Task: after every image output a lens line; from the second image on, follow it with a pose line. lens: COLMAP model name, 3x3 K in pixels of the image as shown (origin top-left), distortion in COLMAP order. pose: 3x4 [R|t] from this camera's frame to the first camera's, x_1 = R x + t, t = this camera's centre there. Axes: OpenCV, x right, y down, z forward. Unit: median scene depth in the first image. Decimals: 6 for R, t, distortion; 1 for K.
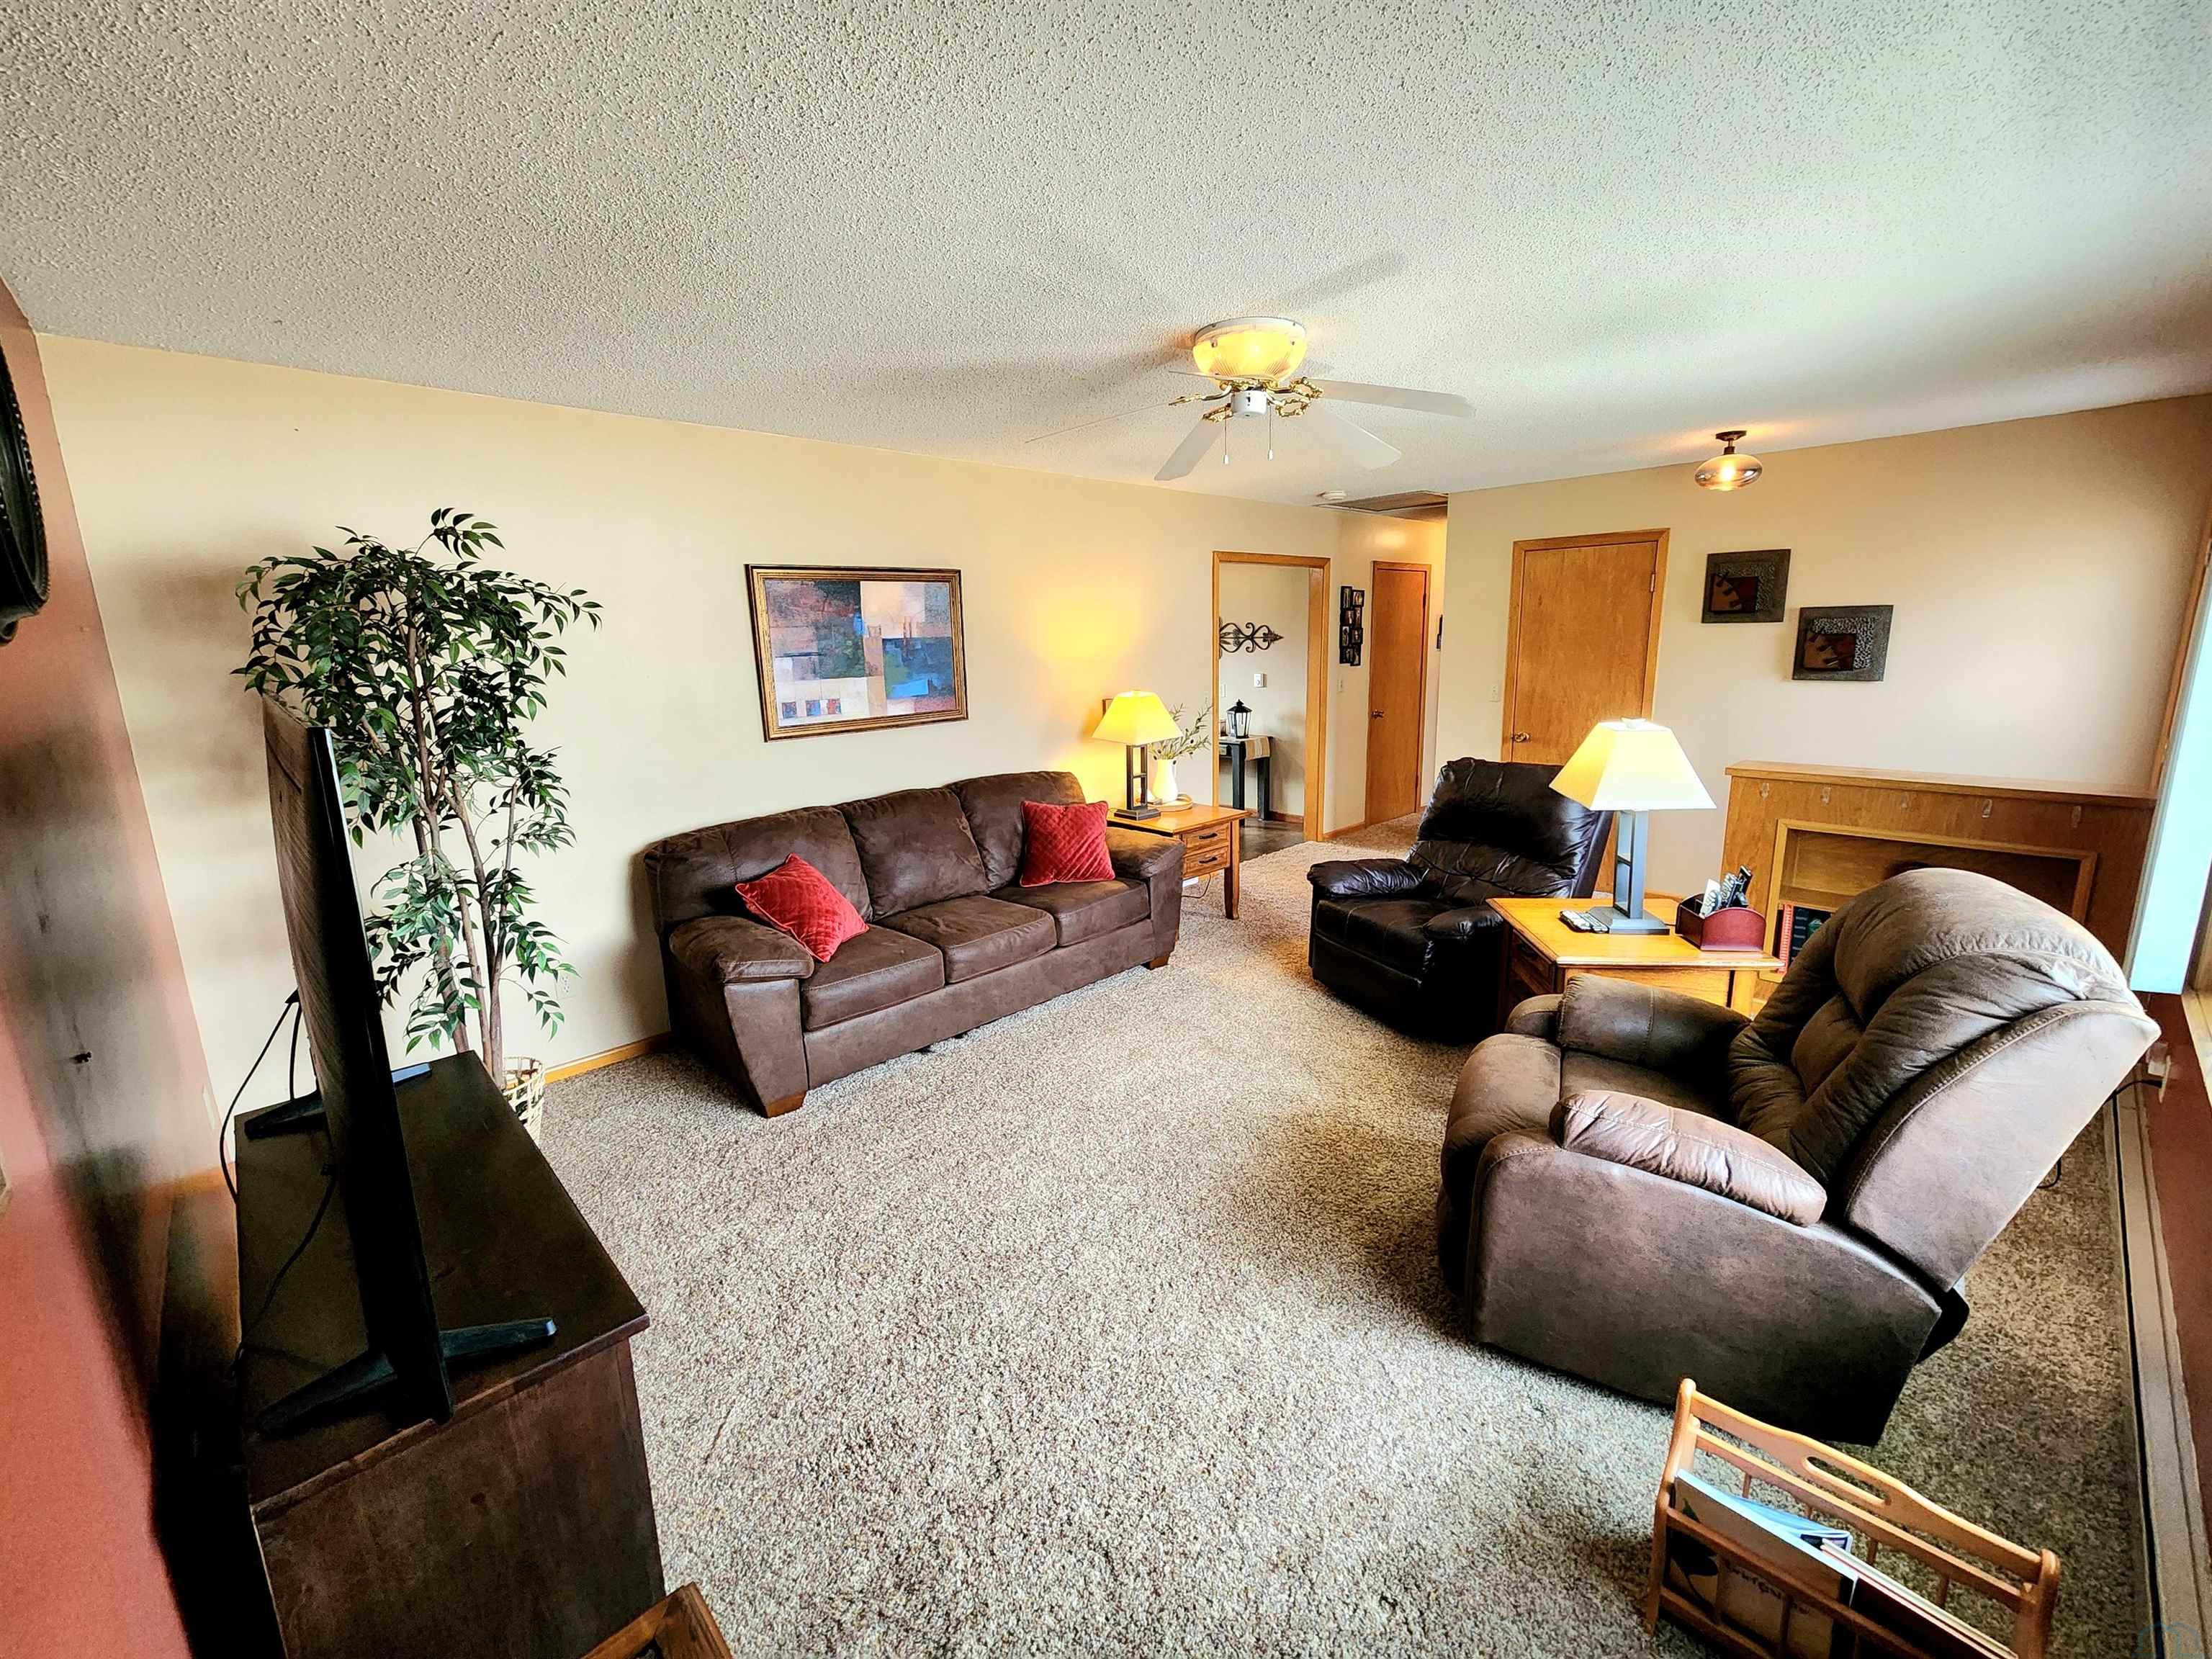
lens RADIAL K [[904.4, 0, 1111.7], [0, 904.4, 825.0], [0, 0, 1]] dist [0.000683, -0.000043]
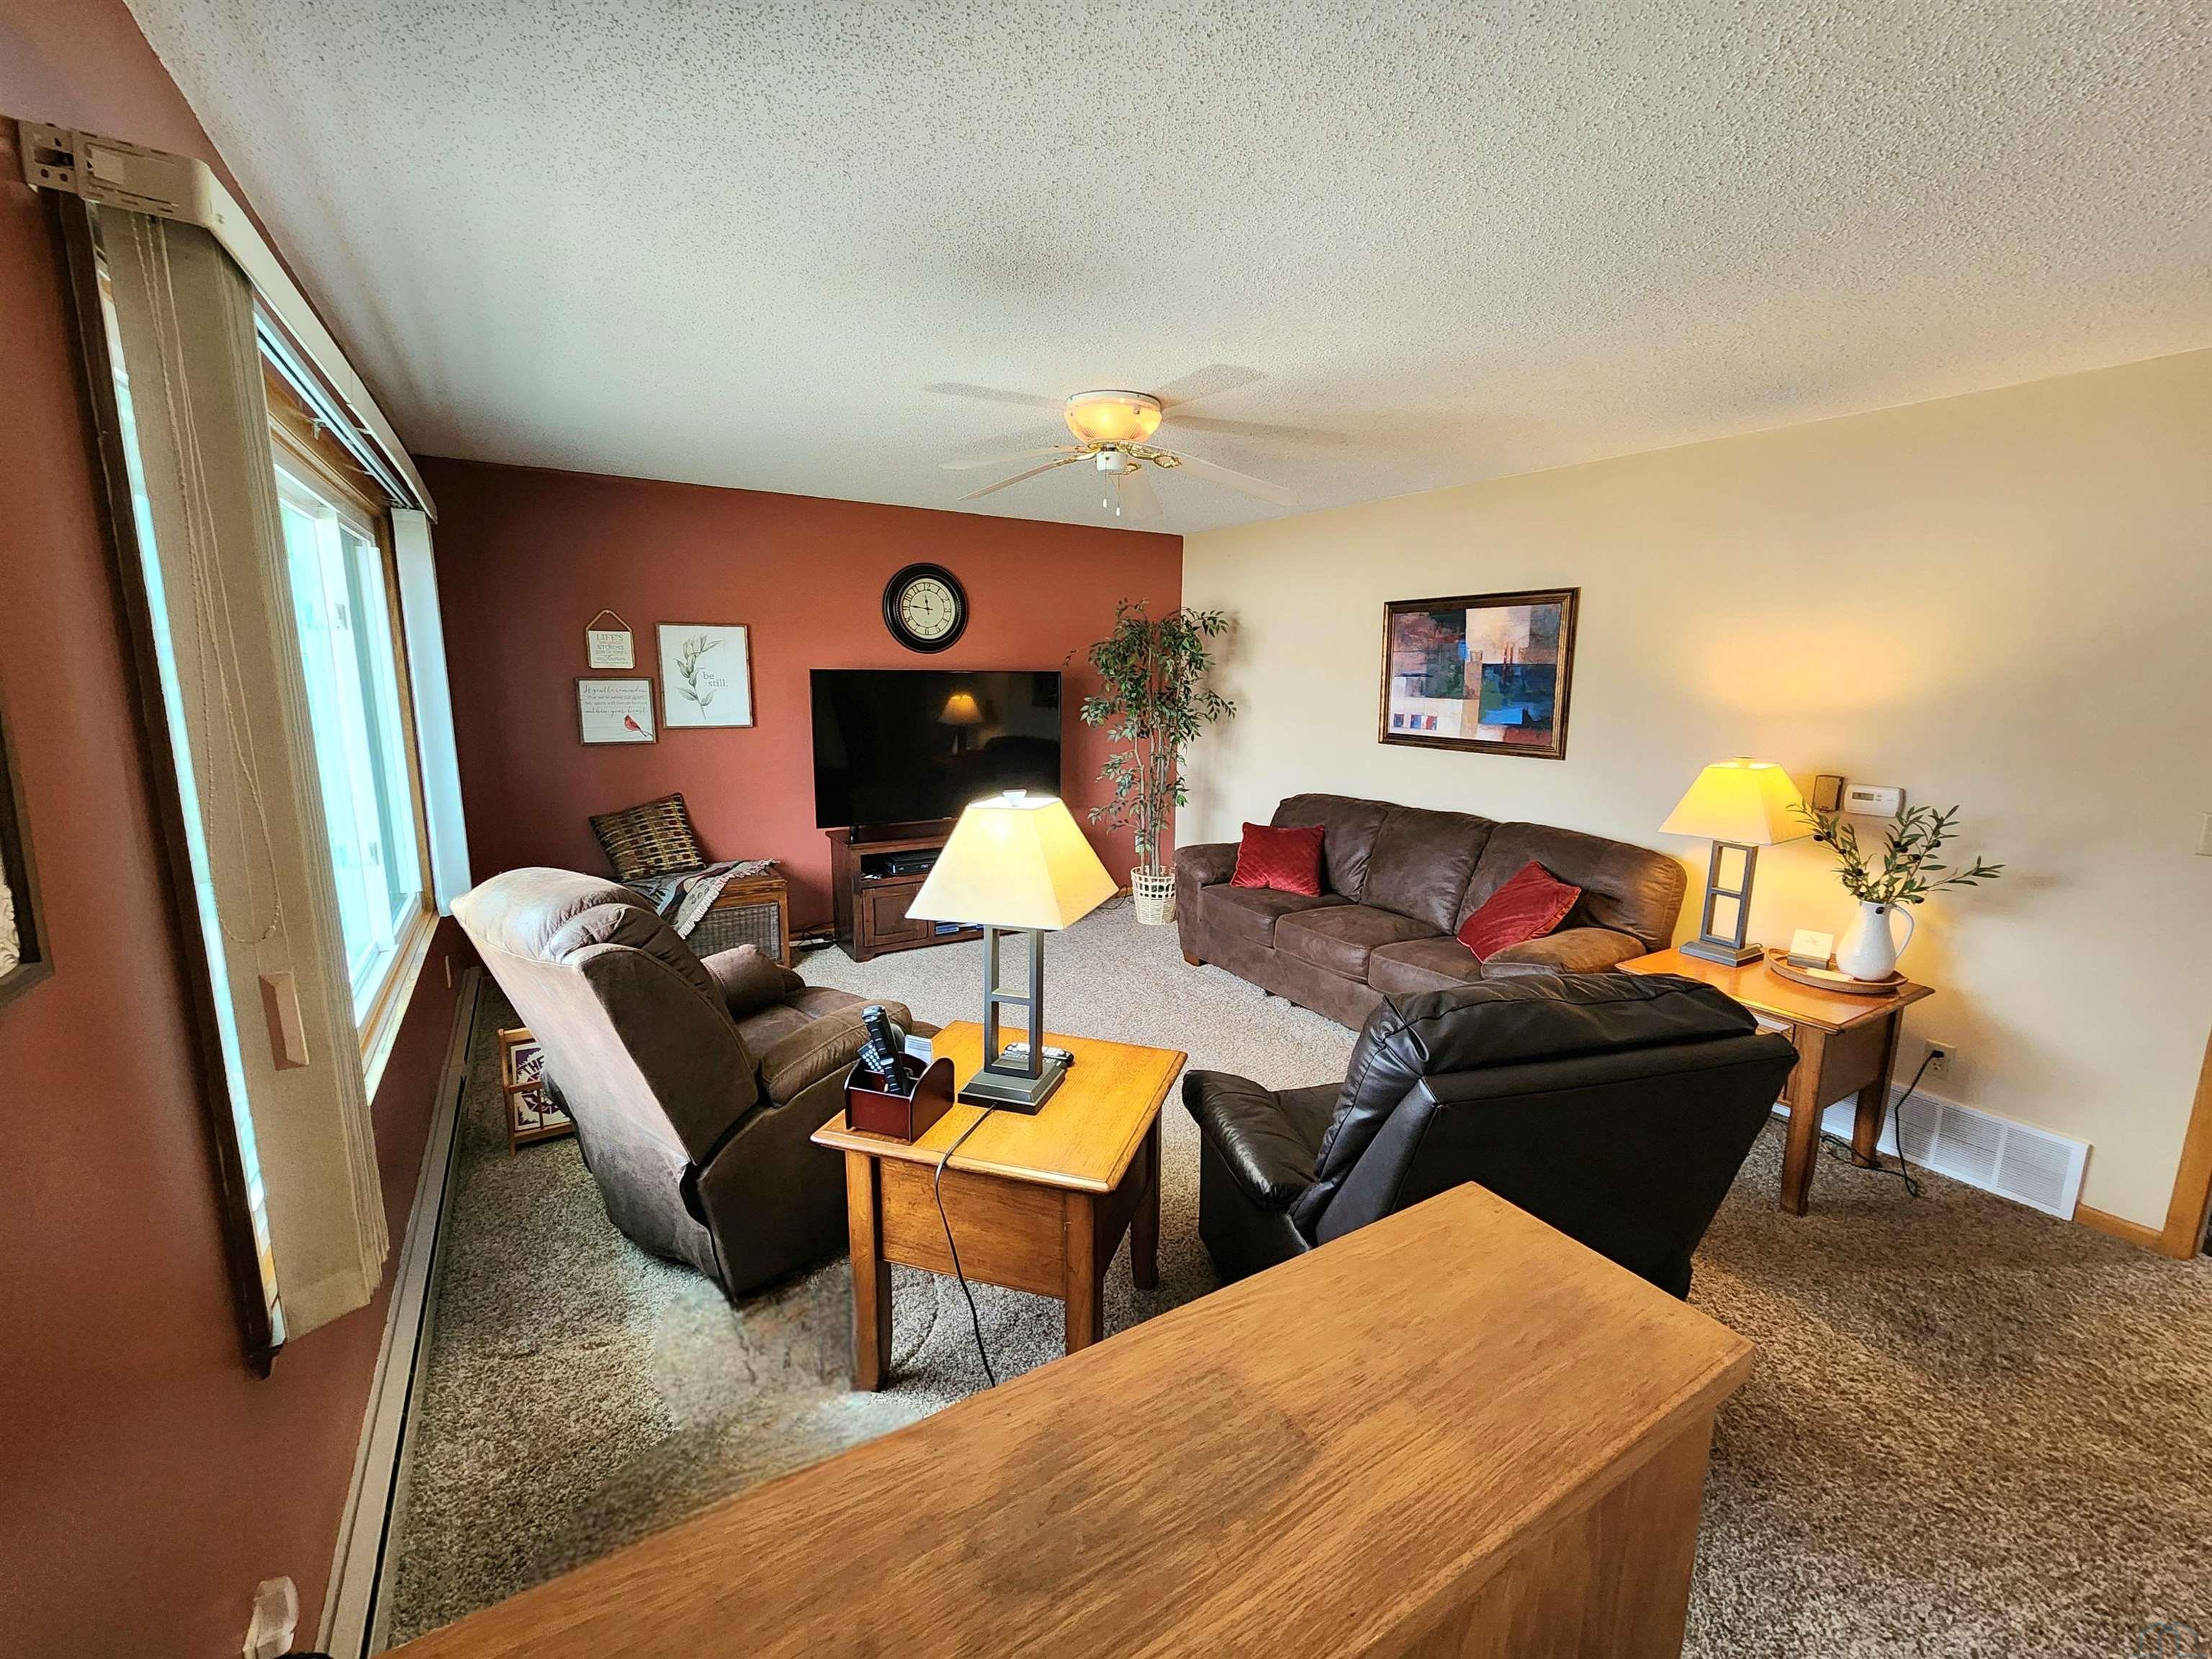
lens RADIAL K [[904.4, 0, 1111.7], [0, 904.4, 825.0], [0, 0, 1]] dist [0.000683, -0.000043]
pose [[-0.208689, 0.185785, -0.960173, 0.854697], [-0.217849, 0.948292, 0.230835, -0.179875], [0.953410, 0.257346, -0.157425, 0.817050]]
